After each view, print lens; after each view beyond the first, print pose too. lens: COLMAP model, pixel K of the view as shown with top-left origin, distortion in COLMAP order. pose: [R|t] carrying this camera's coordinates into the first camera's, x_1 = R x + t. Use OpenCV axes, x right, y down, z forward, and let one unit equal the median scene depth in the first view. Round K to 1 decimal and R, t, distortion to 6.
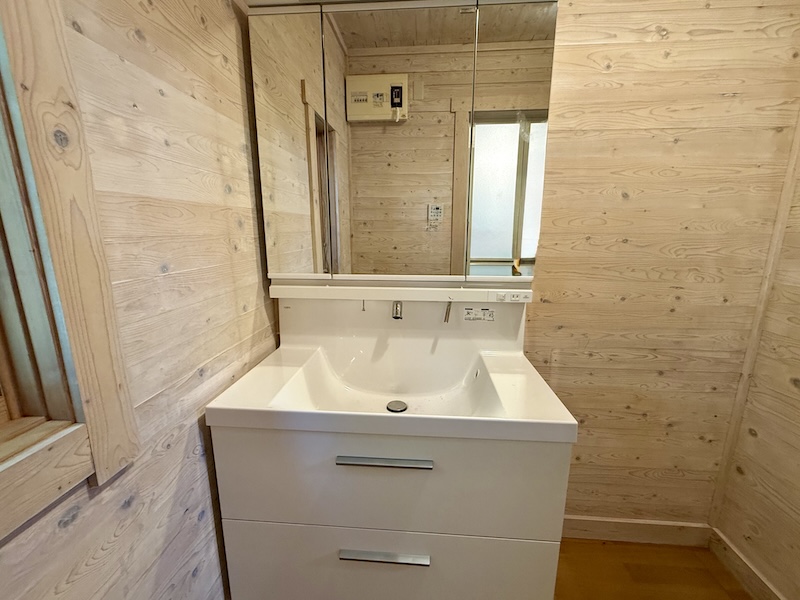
lens RADIAL K [[337.1, 0, 400.0], [0, 337.1, 300.0], [0, 0, 1]] dist [-0.000141, -0.000389]
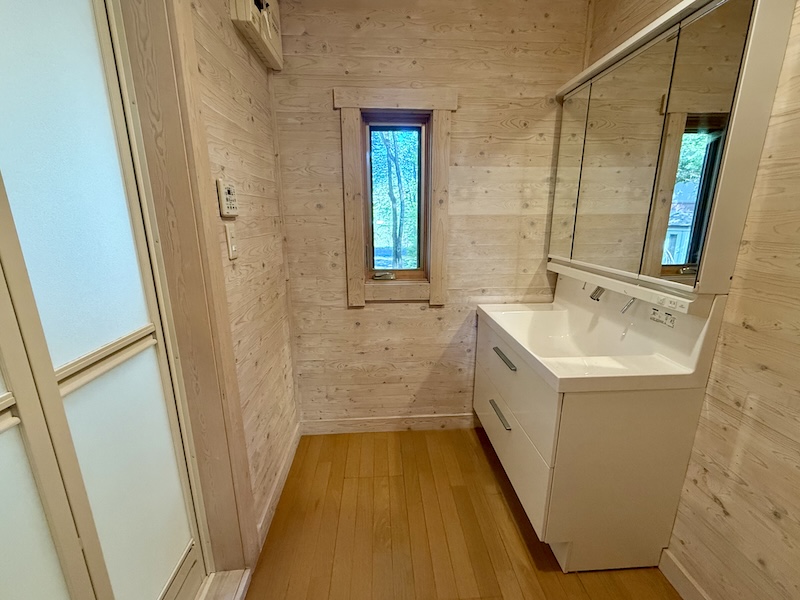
lens RADIAL K [[337.1, 0, 400.0], [0, 337.1, 300.0], [0, 0, 1]] dist [-0.000141, -0.000389]
pose [[0.138037, 0.238002, -0.961406, 1.362776], [-0.199762, 0.957439, 0.208339, -0.075754], [0.970073, 0.163294, 0.179705, 0.061204]]
